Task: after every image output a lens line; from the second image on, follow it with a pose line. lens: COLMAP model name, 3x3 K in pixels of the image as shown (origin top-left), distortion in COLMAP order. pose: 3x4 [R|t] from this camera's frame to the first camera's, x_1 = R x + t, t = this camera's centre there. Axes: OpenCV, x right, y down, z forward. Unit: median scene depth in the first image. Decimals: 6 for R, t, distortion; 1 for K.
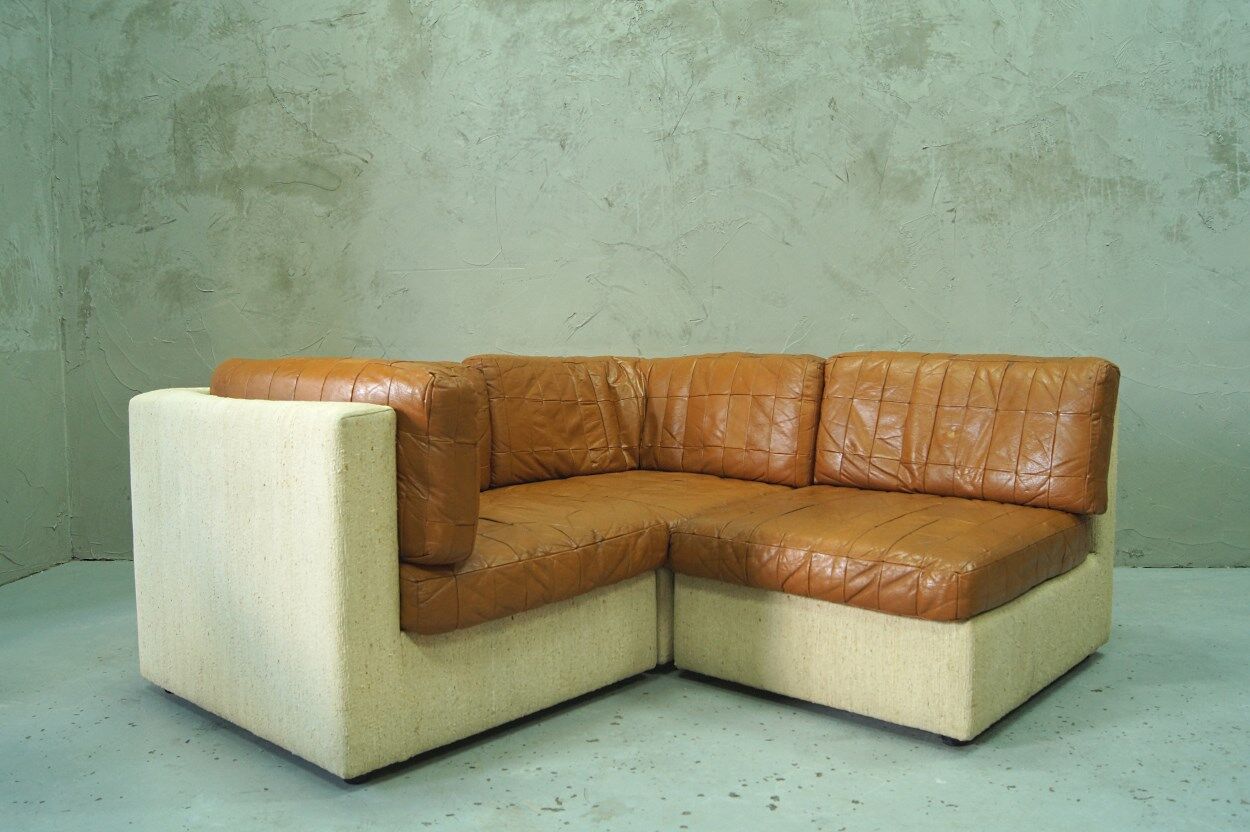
lens RADIAL K [[1097.1, 0, 624.1], [0, 1097.1, 410.3], [0, 0, 1]] dist [-0.075977, 0.015878]
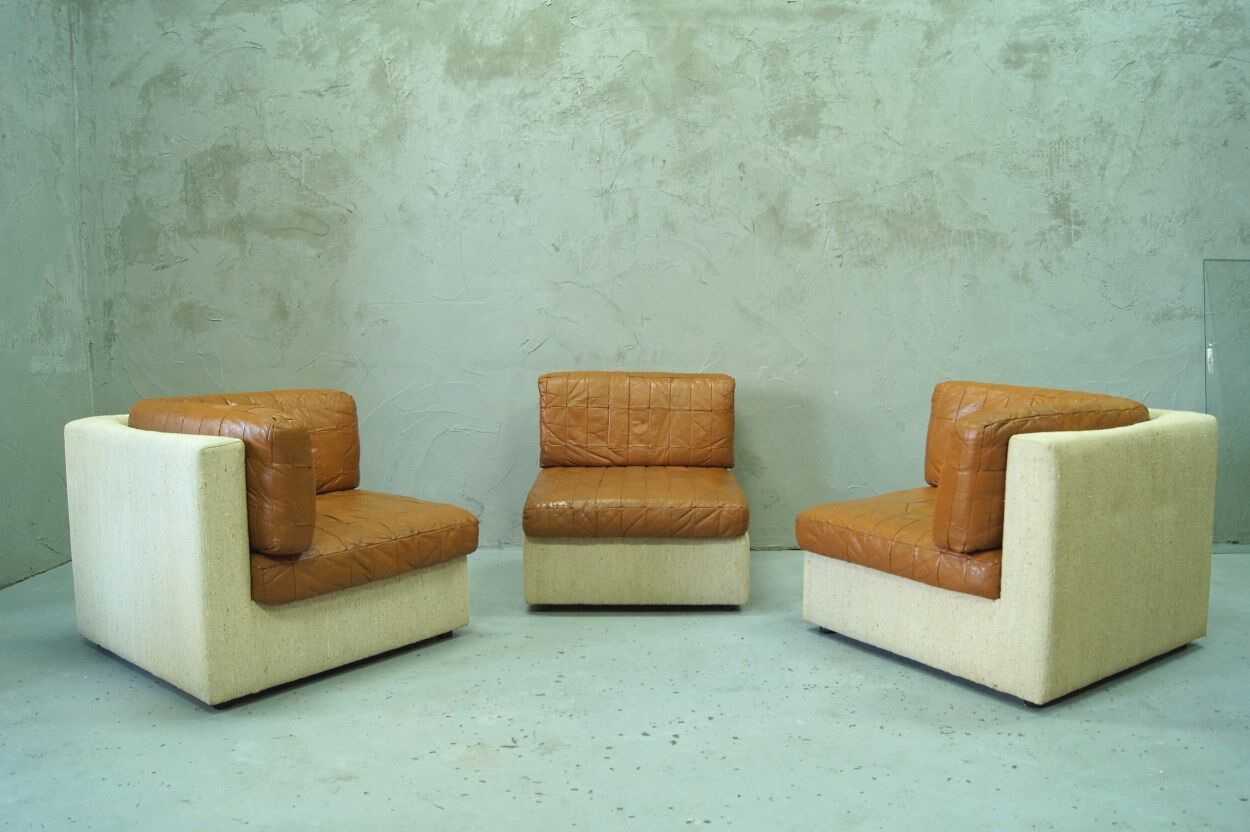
lens RADIAL K [[1012.8, 0, 627.9], [0, 1012.8, 420.7], [0, 0, 1]] dist [-0.083557, 0.017869]
pose [[0.998799, -0.002988, 0.048897, 0.010287], [0.001391, 0.999466, 0.032659, -0.036754], [-0.048969, -0.032552, 0.998270, -0.113085]]
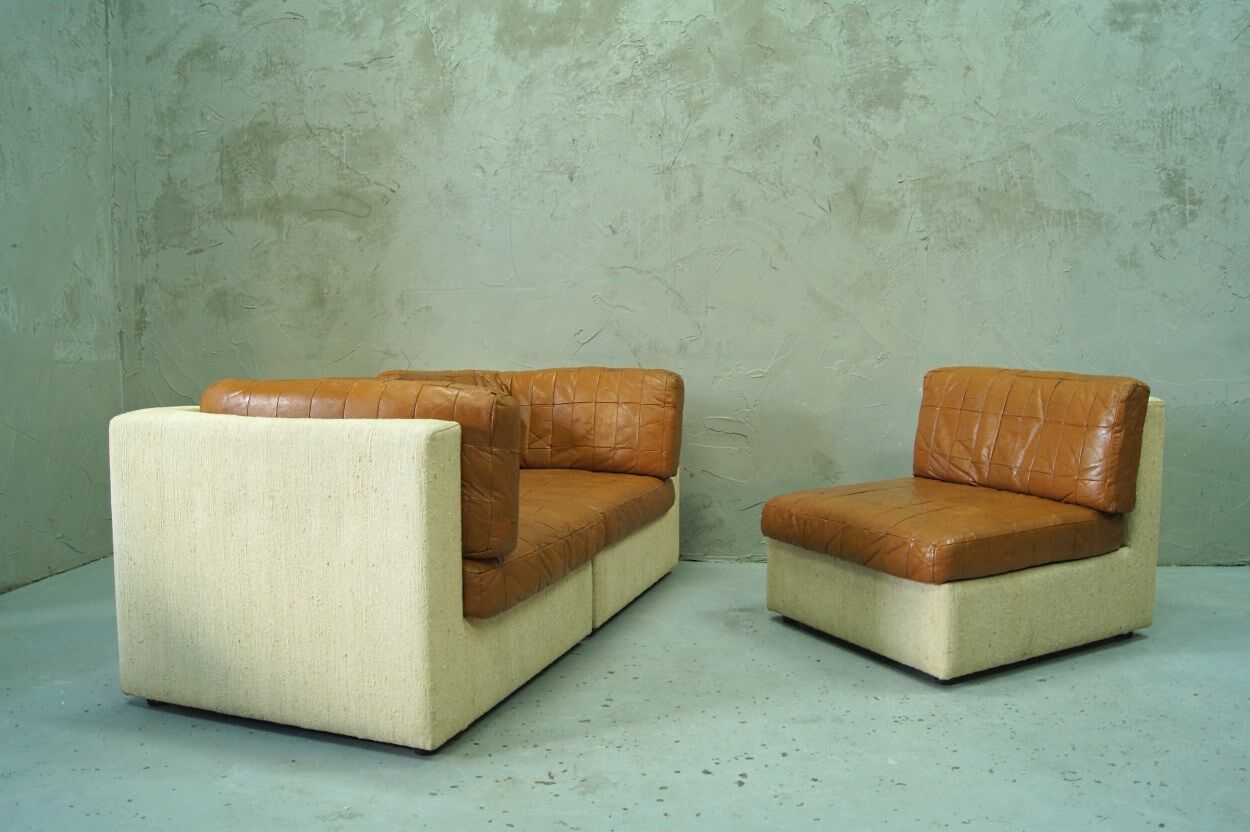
lens RADIAL K [[1012.8, 0, 624.6], [0, 1012.8, 415.8], [0, 0, 1]] dist [-0.083557, 0.017869]
pose [[0.999859, 0.007681, -0.014966, 0.014625], [-0.007547, 0.999931, 0.009020, -0.011814], [0.015034, -0.008905, 0.999847, -0.017728]]
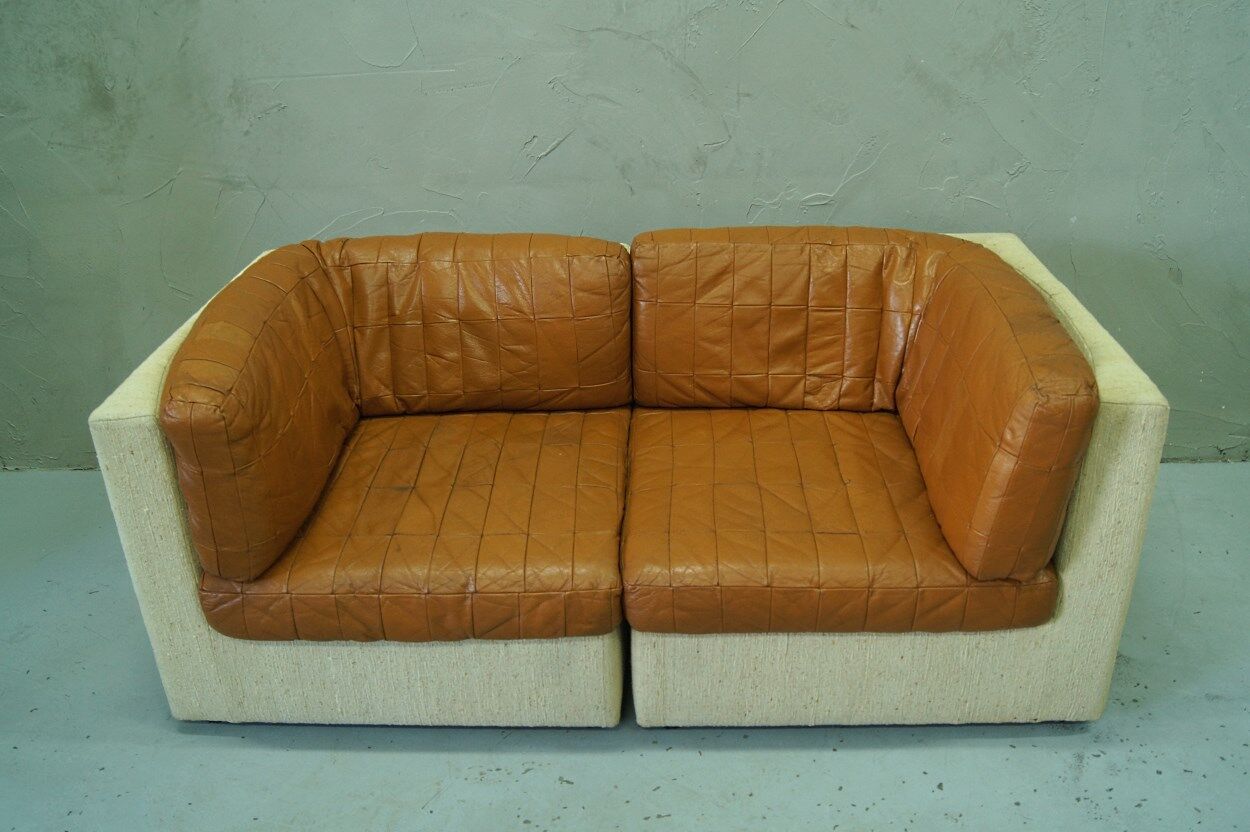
lens RADIAL K [[1097.1, 0, 631.5], [0, 1097.1, 415.6], [0, 0, 1]] dist [-0.075977, 0.015878]
pose [[0.999228, -0.035883, 0.015975, -0.002046], [0.027303, 0.926915, 0.374276, -0.181505], [-0.028238, -0.373551, 0.927180, 0.312473]]
